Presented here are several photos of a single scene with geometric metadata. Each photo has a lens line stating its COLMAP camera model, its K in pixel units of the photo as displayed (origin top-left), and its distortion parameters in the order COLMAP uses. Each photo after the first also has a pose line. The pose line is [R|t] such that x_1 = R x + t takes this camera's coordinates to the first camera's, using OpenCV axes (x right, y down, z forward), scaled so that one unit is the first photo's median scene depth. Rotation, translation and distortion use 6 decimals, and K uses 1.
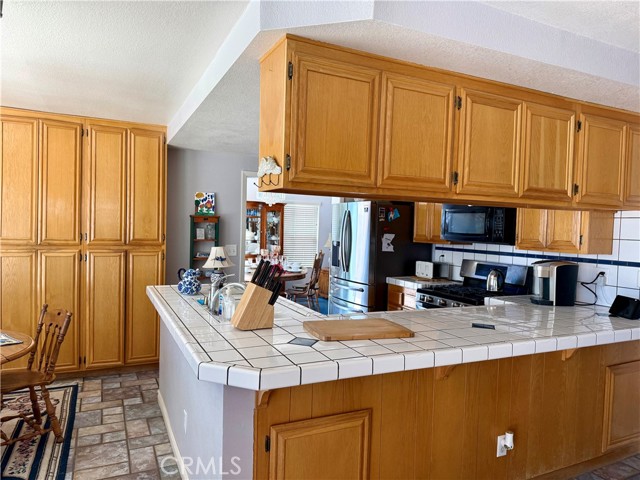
lens RADIAL K [[453.4, 0, 320.0], [0, 453.4, 240.0], [0, 0, 1]] dist [0.000726, -0.001948]
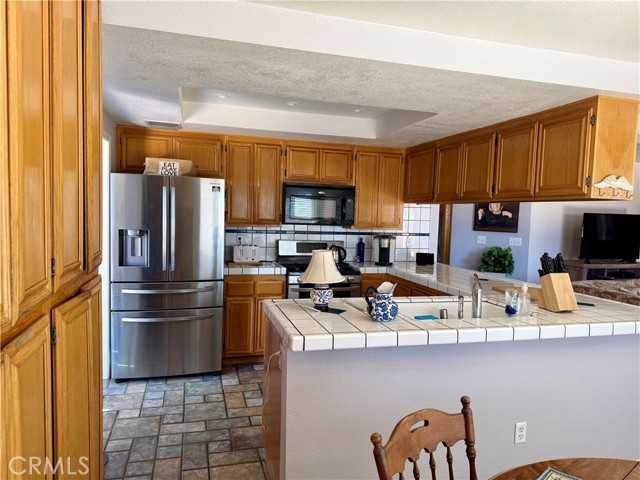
lens RADIAL K [[449.1, 0, 320.0], [0, 449.1, 240.0], [0, 0, 1]] dist [0.079806, -0.104576]
pose [[0.159794, -0.083704, 0.983595, -1.022111], [0.004380, 0.996449, 0.084087, -0.068394], [-0.987141, -0.009128, 0.159593, 1.034748]]
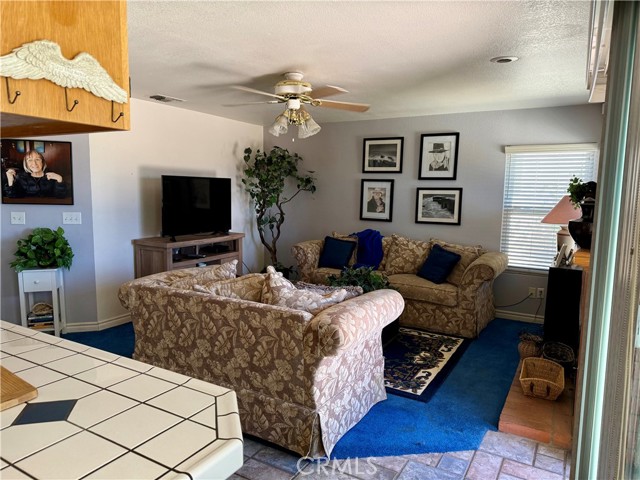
lens RADIAL K [[449.1, 0, 320.0], [0, 449.1, 240.0], [0, 0, 1]] dist [0.079806, -0.104576]
pose [[-0.573122, -0.133300, 0.808555, -0.409081], [-0.011492, 0.987892, 0.154720, -0.041884], [-0.819389, 0.079381, -0.567715, 0.660387]]
